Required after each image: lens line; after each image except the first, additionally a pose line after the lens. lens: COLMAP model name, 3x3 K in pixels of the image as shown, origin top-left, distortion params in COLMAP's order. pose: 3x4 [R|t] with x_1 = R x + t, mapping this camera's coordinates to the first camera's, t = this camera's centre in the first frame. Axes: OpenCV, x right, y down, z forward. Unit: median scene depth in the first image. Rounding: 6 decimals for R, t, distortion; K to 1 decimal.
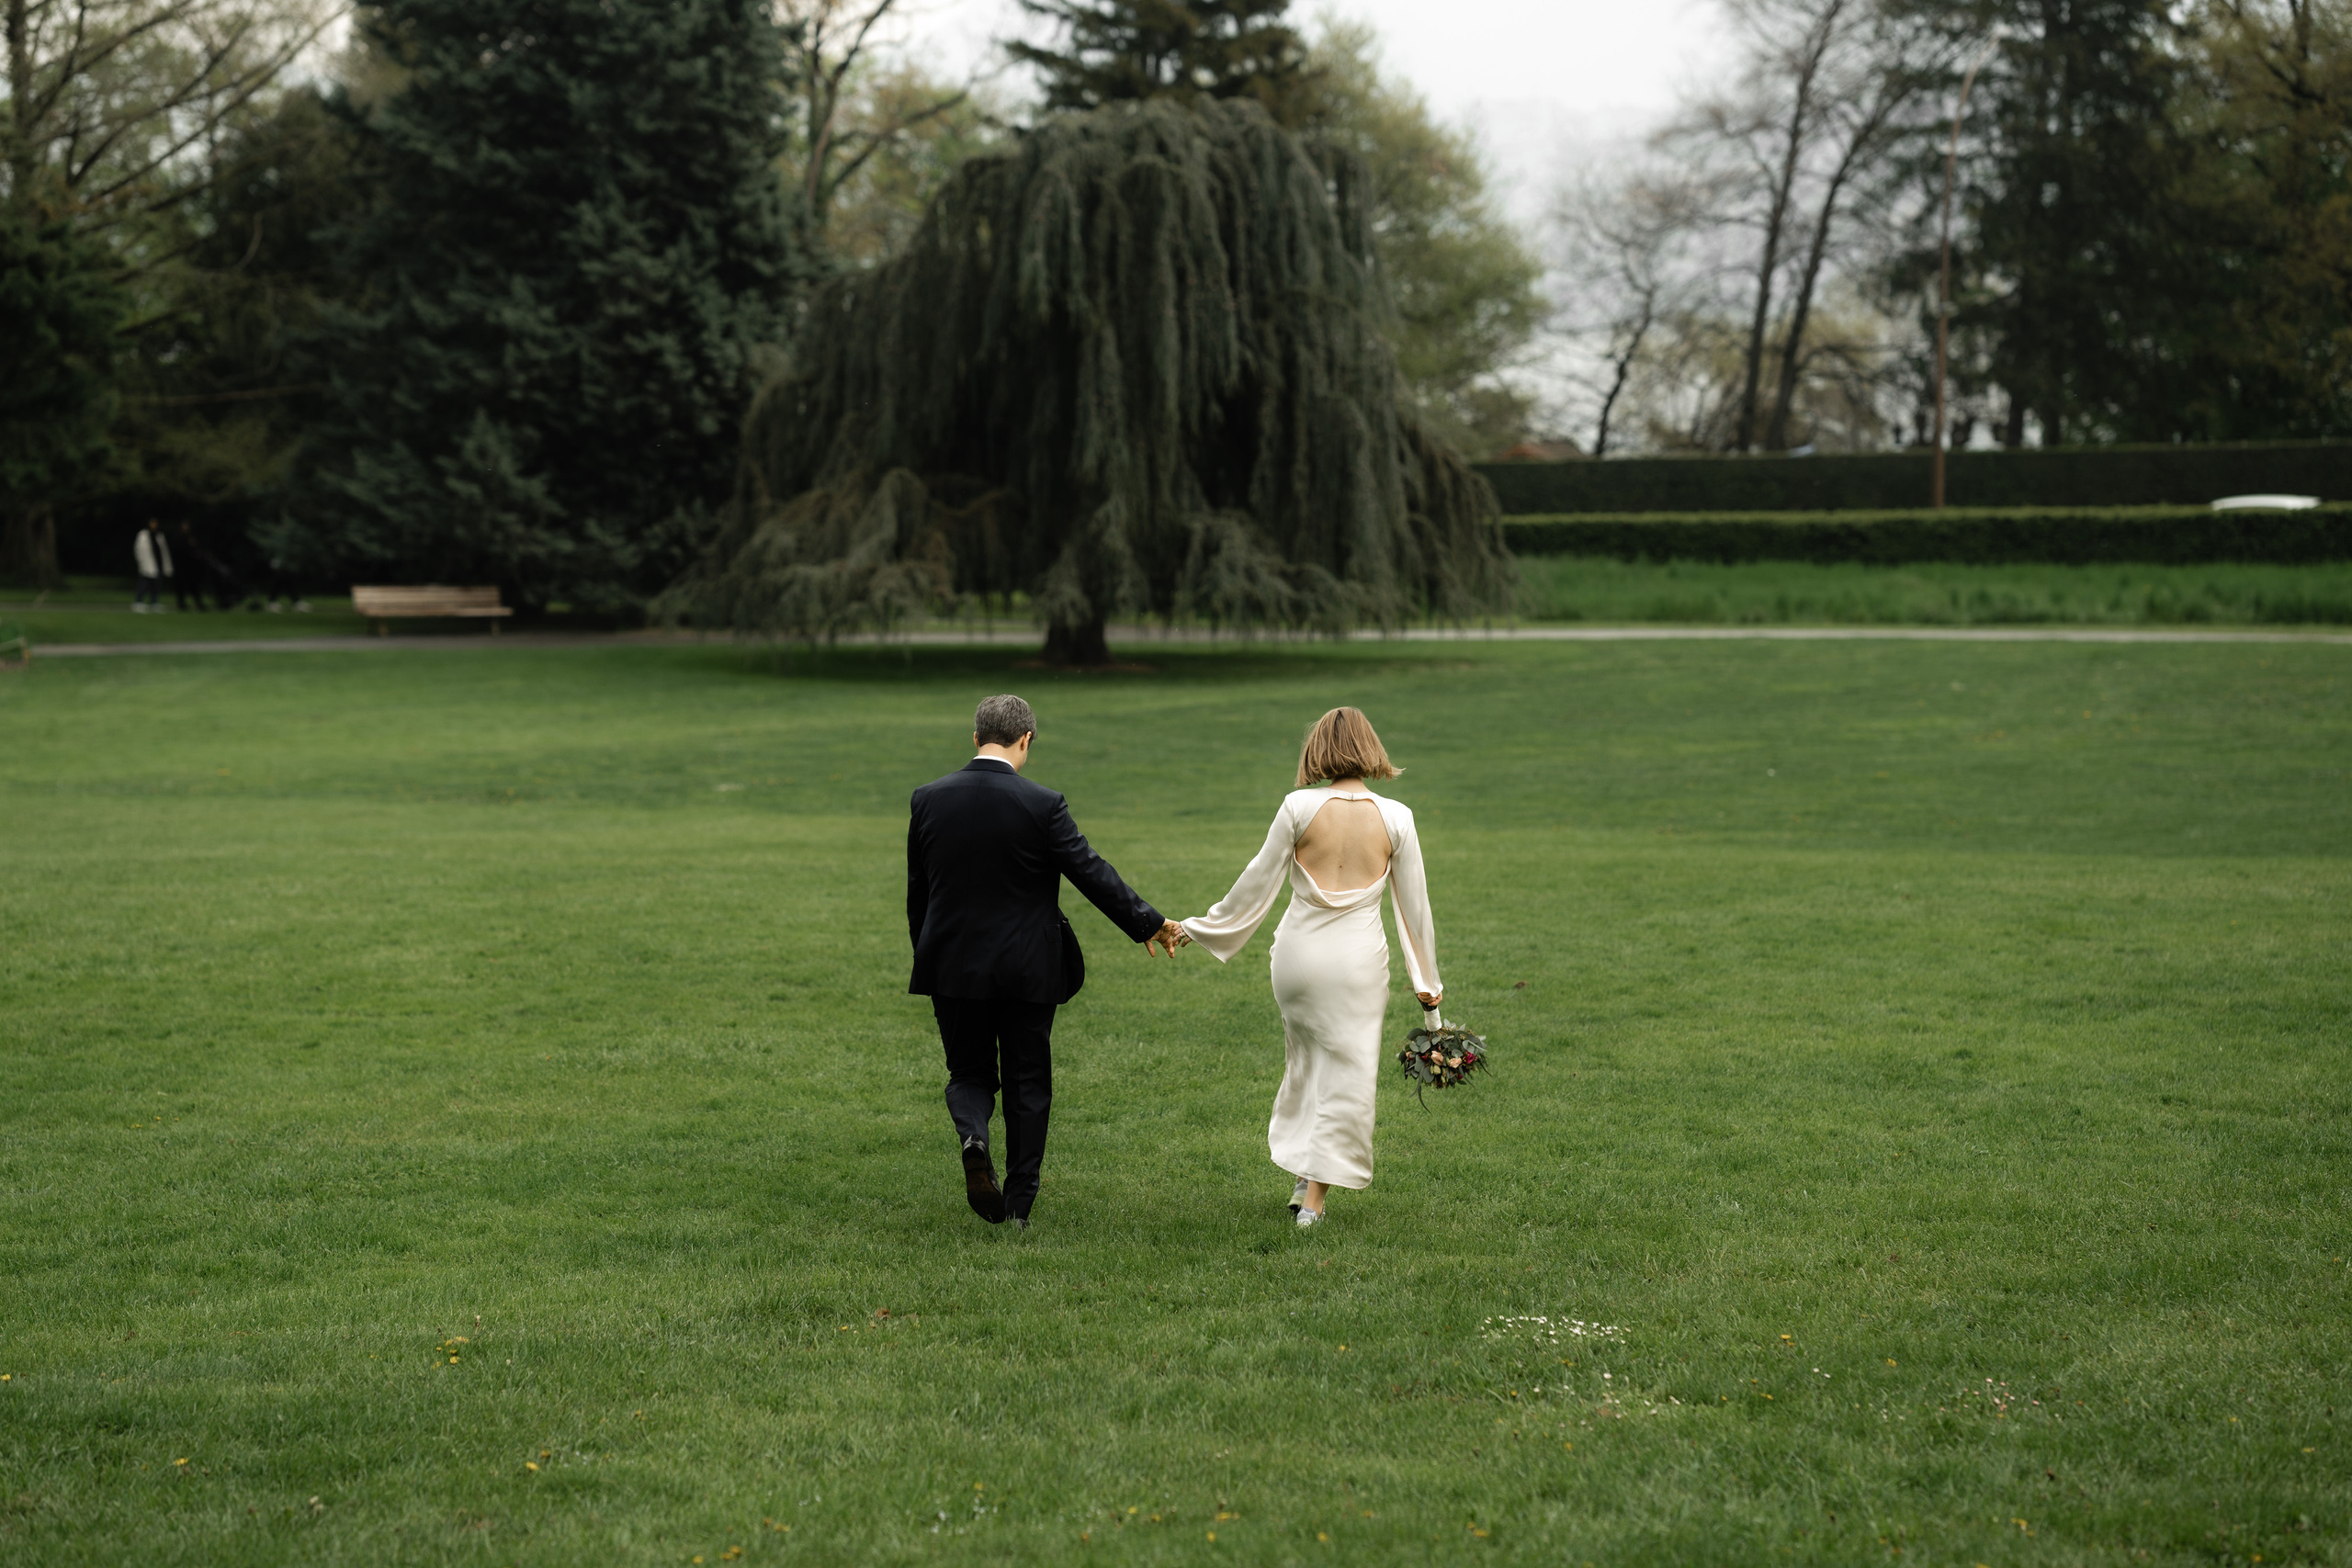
lens RADIAL K [[5463.2, 0, 1185.3], [0, 5463.2, 781.1], [0, 0, 1]] dist [1.808024, -4.701602]
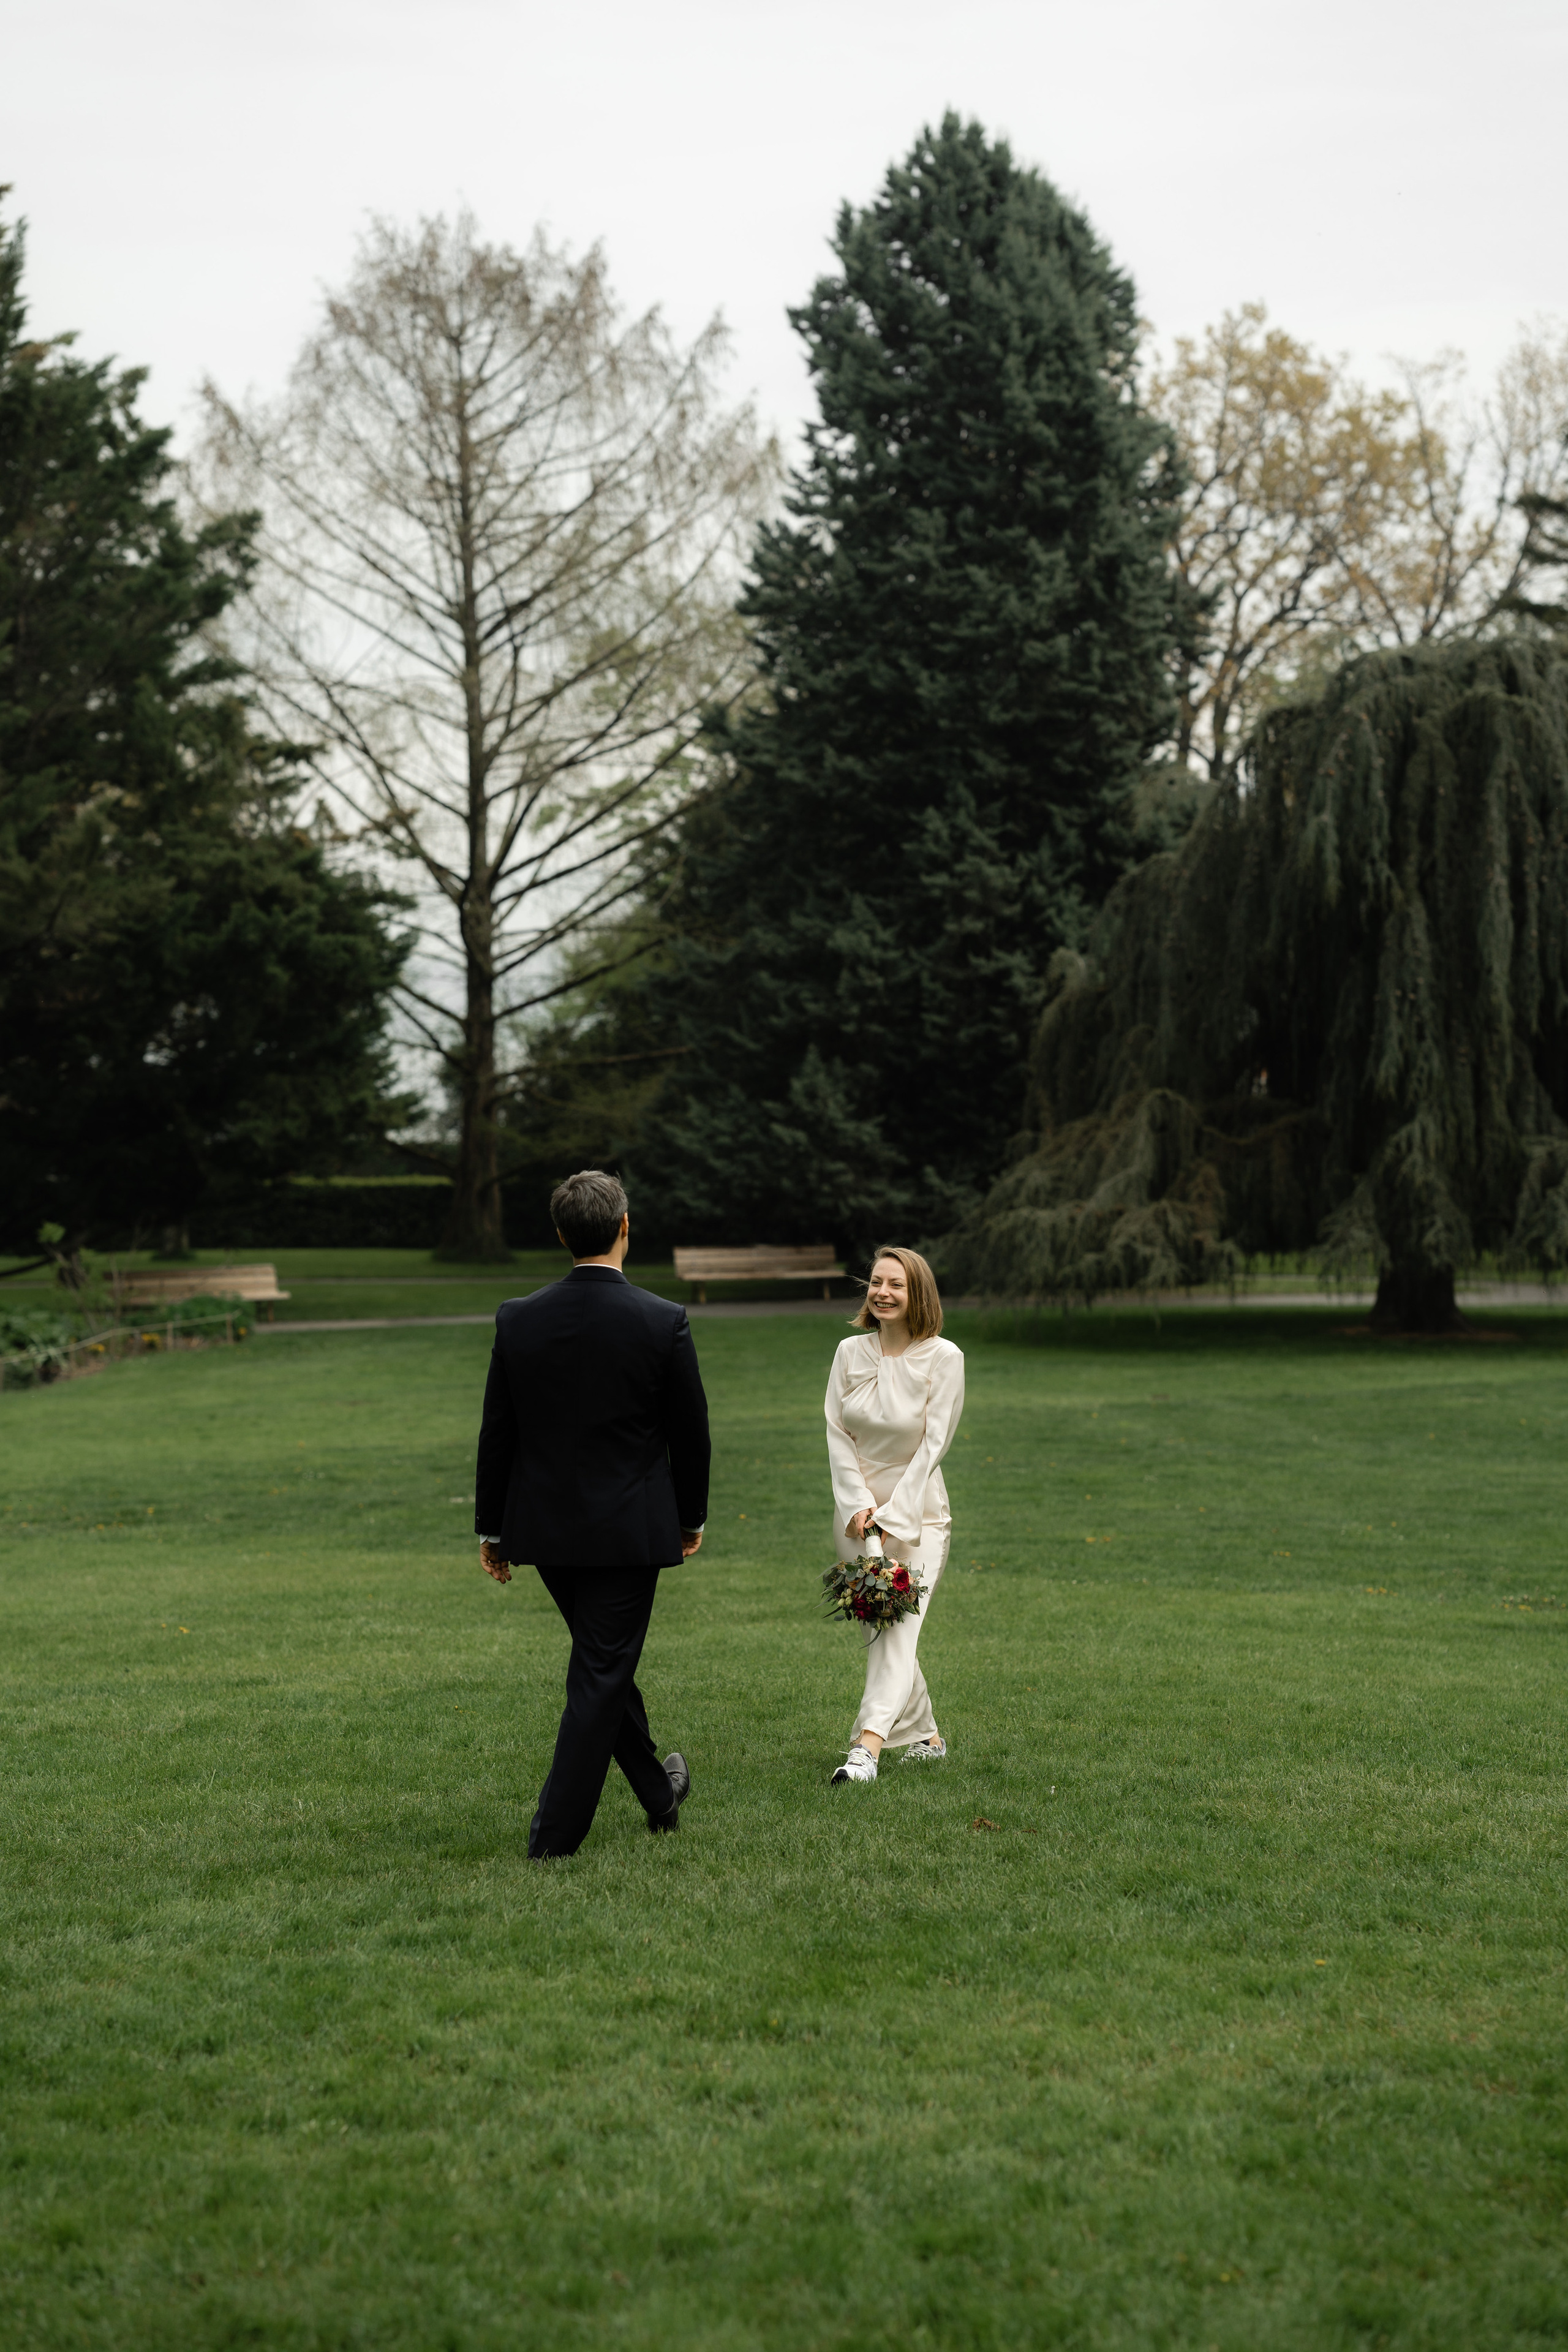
lens RADIAL K [[5373.1, 0, 791.5], [0, 5373.1, 1185.2], [0, 0, 1]] dist [1.813740, -4.751001]
pose [[0.971276, -0.009905, -0.237747, 0.071759], [-0.001842, 0.998790, -0.049137, -0.002840], [0.237947, 0.048164, 0.970083, 0.185840]]
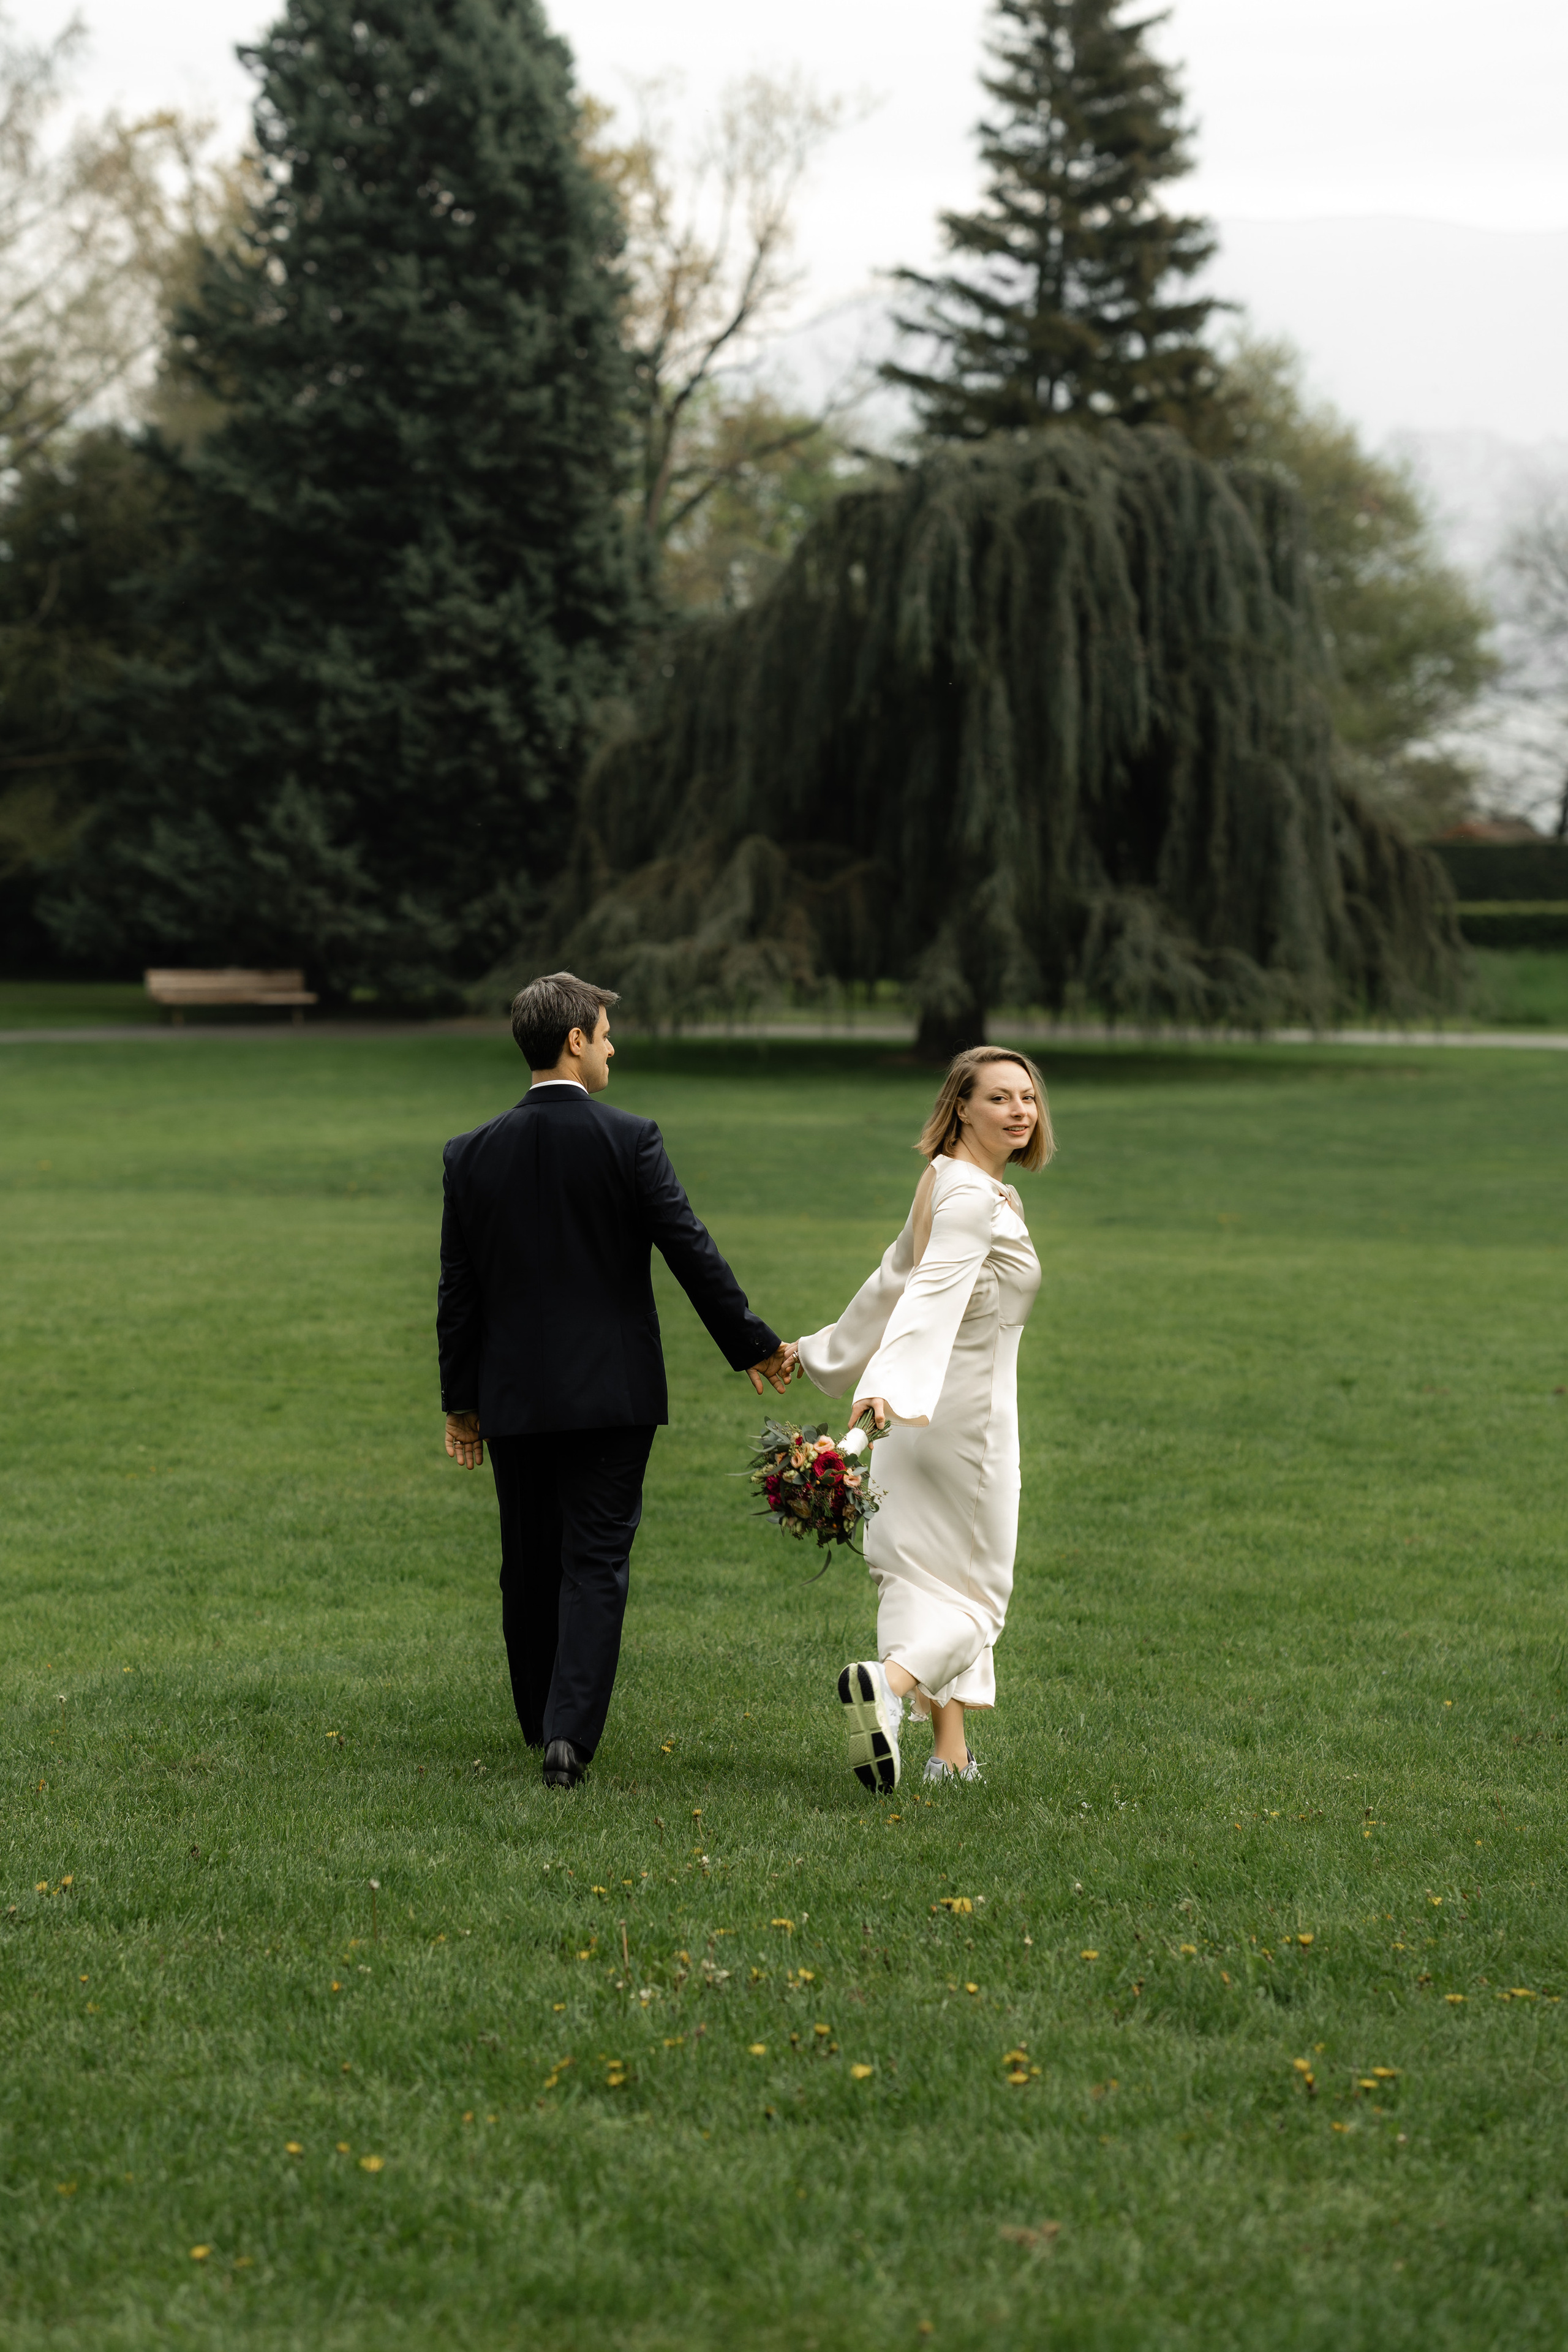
lens RADIAL K [[6449.7, 0, 706.3], [0, 6449.7, 937.8], [0, 0, 1]] dist [1.702005, -1.177409]
pose [[0.998608, 0.014345, -0.050758, -0.006177], [-0.016523, 0.998949, -0.042757, 0.003169], [0.050091, 0.043536, 0.997795, -0.024286]]
